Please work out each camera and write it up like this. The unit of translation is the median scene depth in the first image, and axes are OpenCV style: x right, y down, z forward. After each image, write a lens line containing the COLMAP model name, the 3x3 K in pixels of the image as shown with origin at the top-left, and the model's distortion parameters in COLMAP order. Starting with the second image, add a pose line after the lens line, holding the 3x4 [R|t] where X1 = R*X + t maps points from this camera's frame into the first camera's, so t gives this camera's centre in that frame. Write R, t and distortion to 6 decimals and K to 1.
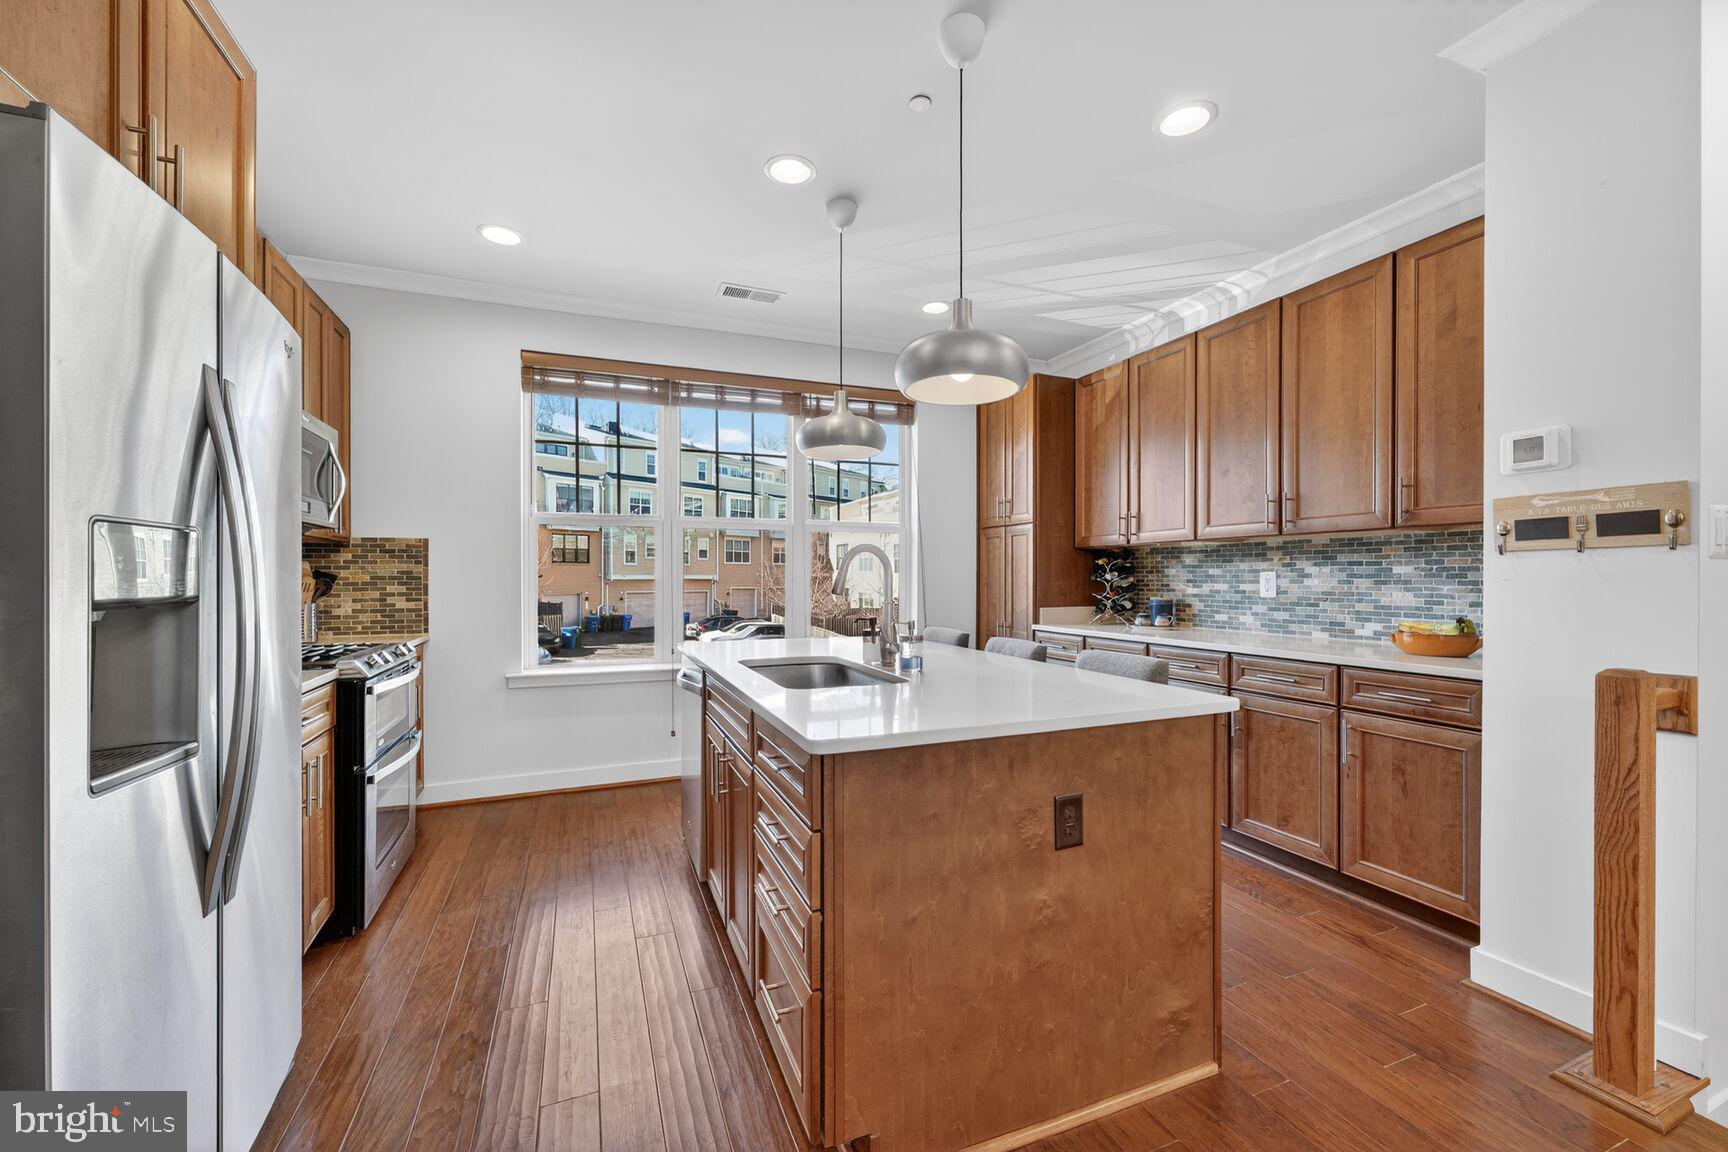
lens RADIAL K [[694.6, 0, 851.8], [0, 694.6, 573.4], [0, 0, 1]] dist [-0.003064, -0.000619]
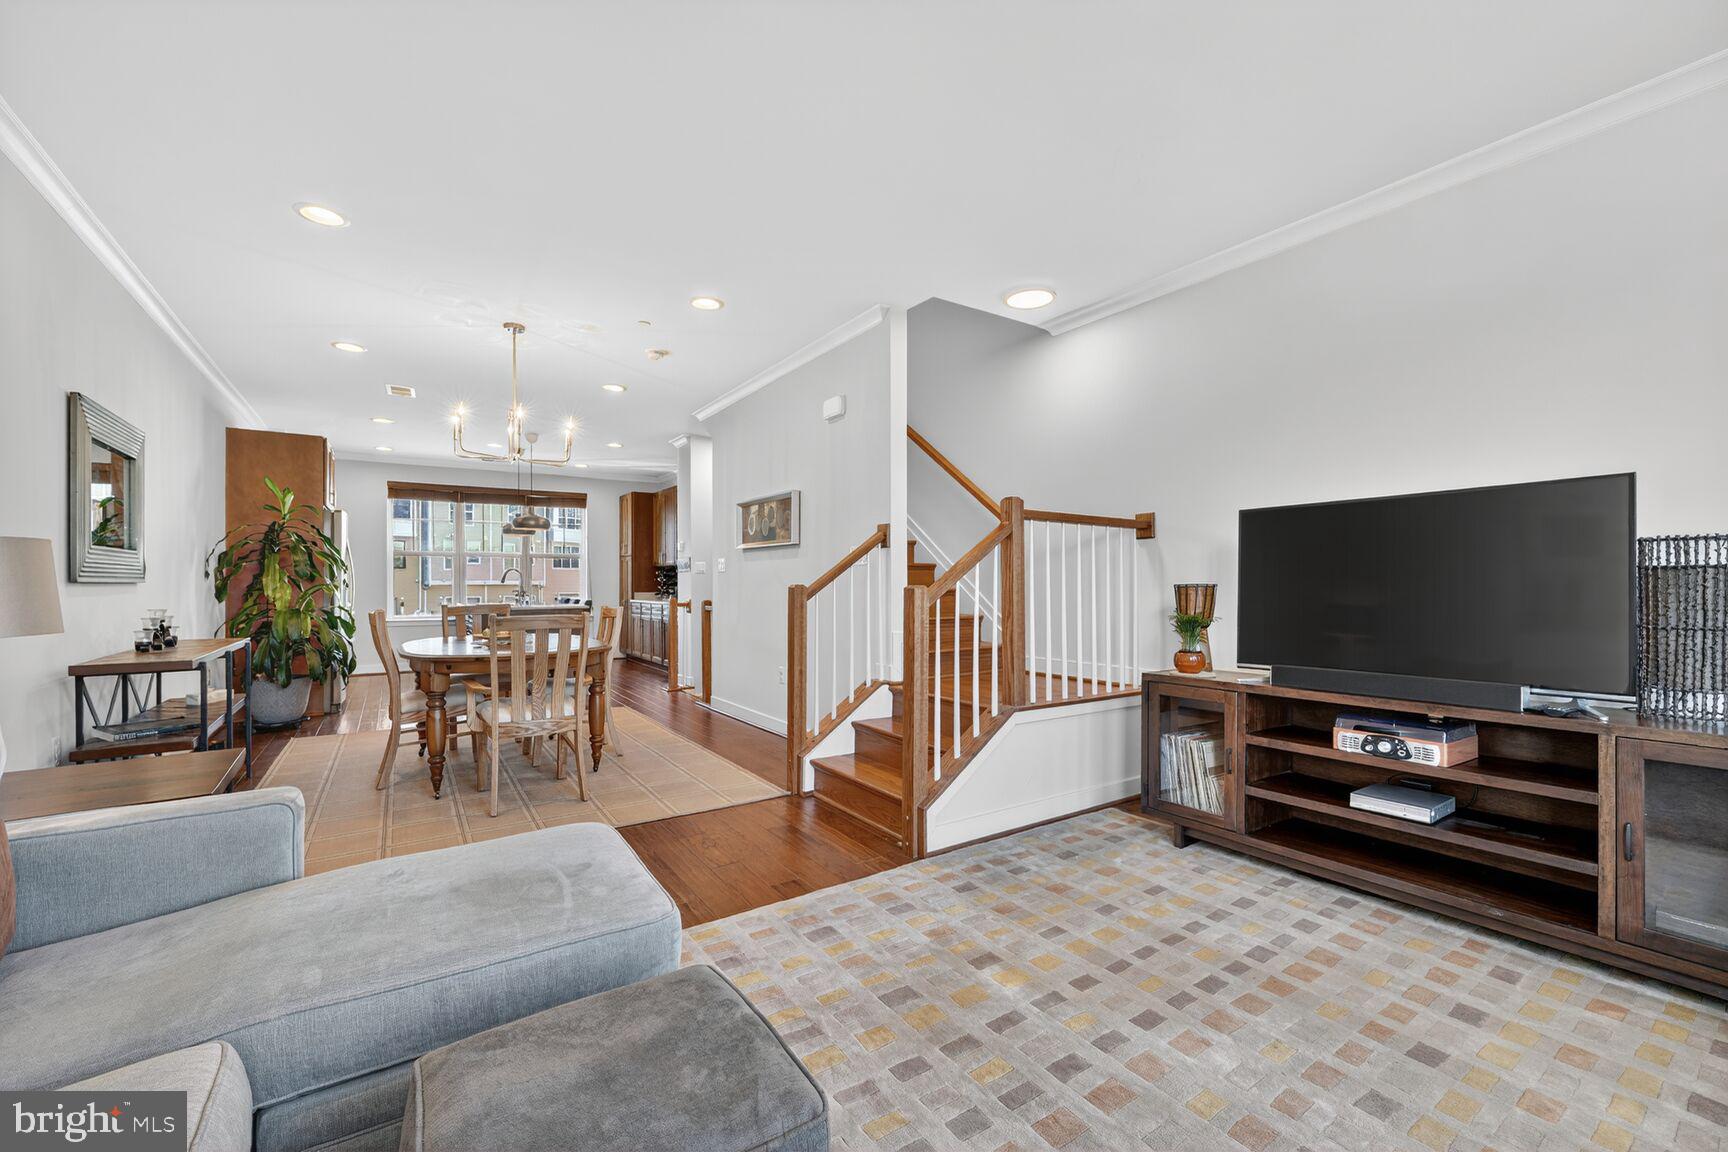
lens RADIAL K [[694.6, 0, 851.8], [0, 694.6, 573.4], [0, 0, 1]] dist [-0.003064, -0.000619]
pose [[0.977377, 0.005802, 0.211425, 0.317568], [-0.003736, 0.999941, -0.010170, 0.004405], [-0.211471, 0.009150, 0.977341, -0.915562]]
